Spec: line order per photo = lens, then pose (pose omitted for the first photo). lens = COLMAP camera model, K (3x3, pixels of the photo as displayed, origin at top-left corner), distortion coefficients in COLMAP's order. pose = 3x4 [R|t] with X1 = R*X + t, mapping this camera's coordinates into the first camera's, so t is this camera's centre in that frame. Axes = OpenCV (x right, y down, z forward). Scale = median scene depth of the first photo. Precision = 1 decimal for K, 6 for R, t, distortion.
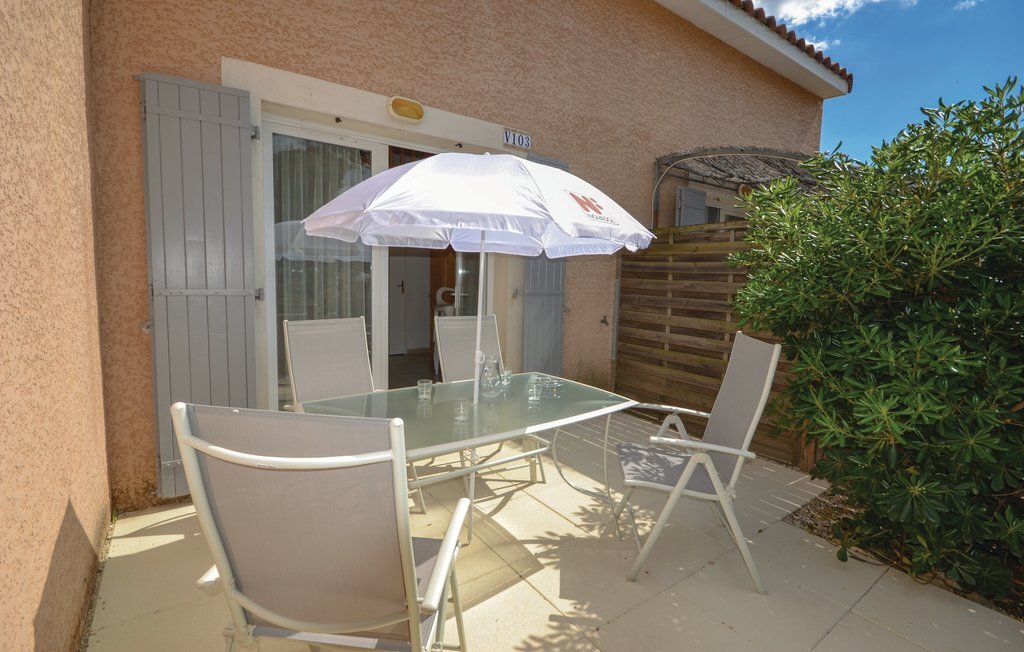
lens RADIAL K [[463.2, 0, 511.5], [0, 463.2, 316.4], [0, 0, 1]] dist [0.001290, 0.000164]
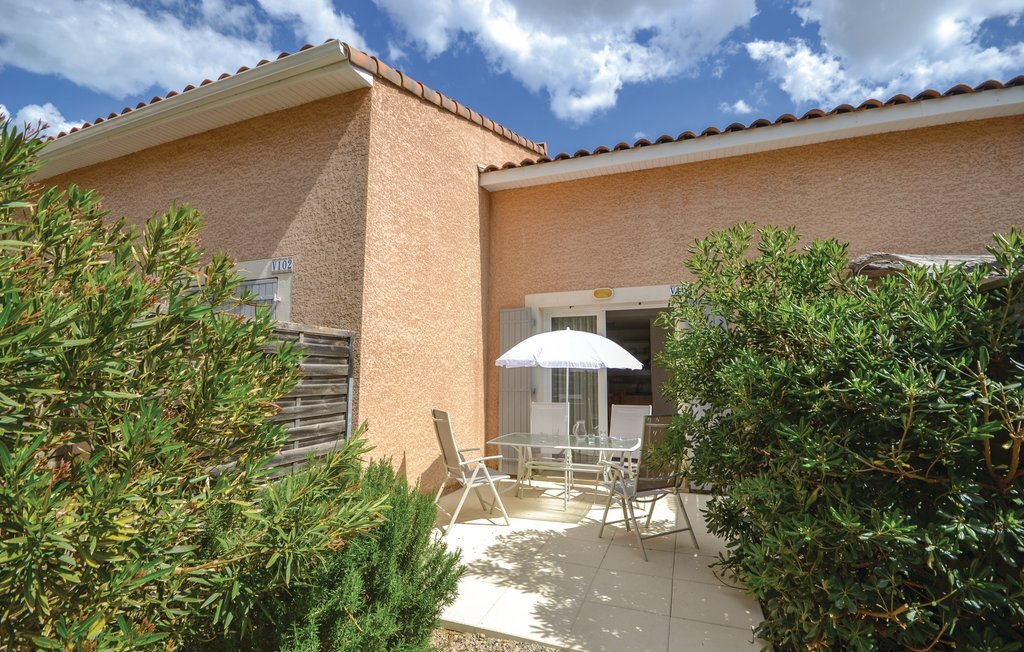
lens RADIAL K [[463.2, 0, 511.5], [0, 463.2, 316.4], [0, 0, 1]] dist [0.001290, 0.000164]
pose [[0.539827, -0.133412, -0.831136, 1.001840], [-0.064923, 0.977821, -0.199126, 0.044202], [0.839268, 0.161453, 0.519193, -0.255720]]
